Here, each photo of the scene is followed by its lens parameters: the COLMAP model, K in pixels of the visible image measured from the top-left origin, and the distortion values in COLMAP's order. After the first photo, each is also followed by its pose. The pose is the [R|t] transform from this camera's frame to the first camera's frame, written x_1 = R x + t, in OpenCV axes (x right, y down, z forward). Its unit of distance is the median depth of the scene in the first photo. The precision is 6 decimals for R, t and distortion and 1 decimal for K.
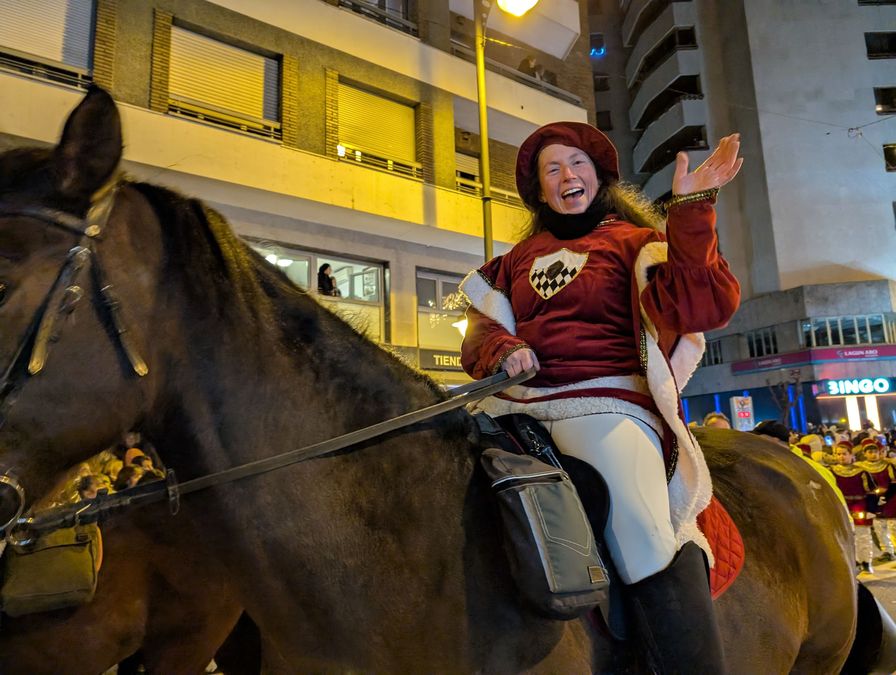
lens RADIAL K [[631.4, 0, 448.0], [0, 631.4, 337.5], [0, 0, 1]] dist [0.018513, -0.013266]
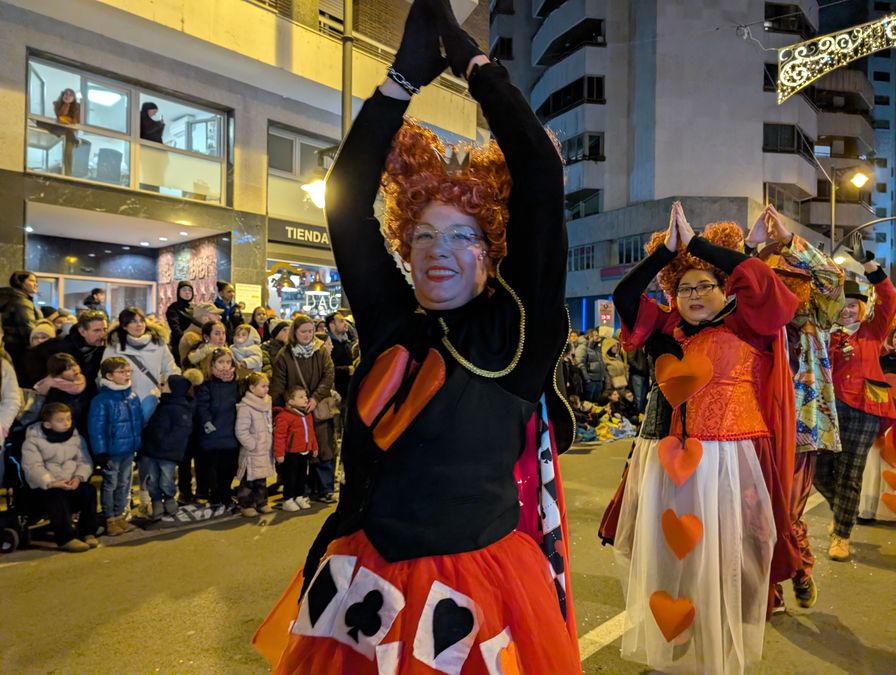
lens RADIAL K [[631.4, 0, 448.0], [0, 631.4, 337.5], [0, 0, 1]] dist [0.018513, -0.013266]
pose [[0.981455, 0.047742, 0.185654, 0.045613], [-0.077523, 0.984611, 0.156625, 0.025942], [-0.175320, -0.168113, 0.970052, 0.072727]]
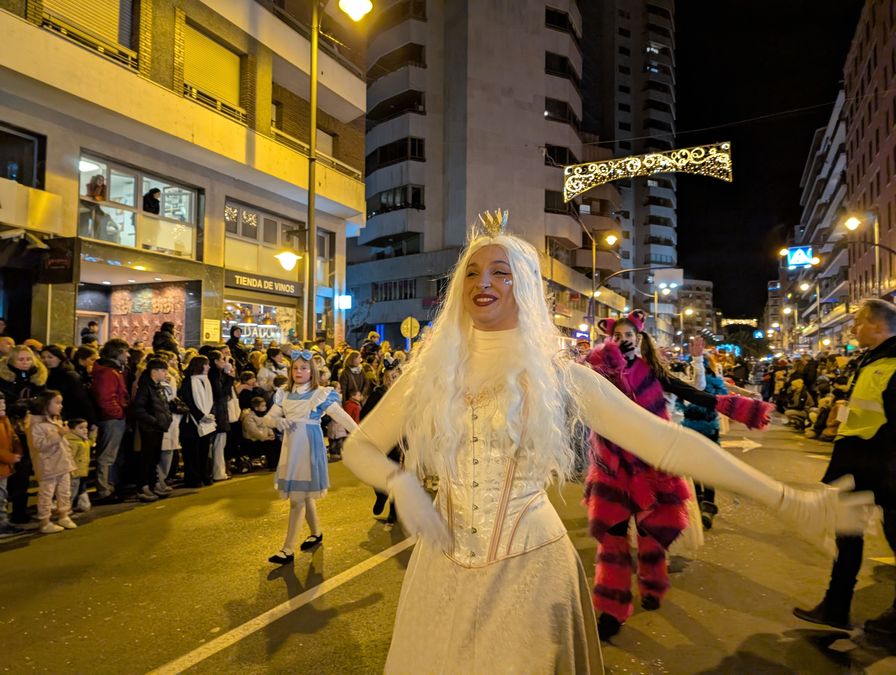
lens RADIAL K [[621.9, 0, 424.3], [0, 621.9, 333.2], [0, 0, 1]] dist [-0.005197, -0.002708]
pose [[0.889945, 0.067883, 0.450988, -0.230100], [-0.122226, 0.988187, 0.092449, -0.016025], [-0.439385, -0.137397, 0.887729, -0.202513]]
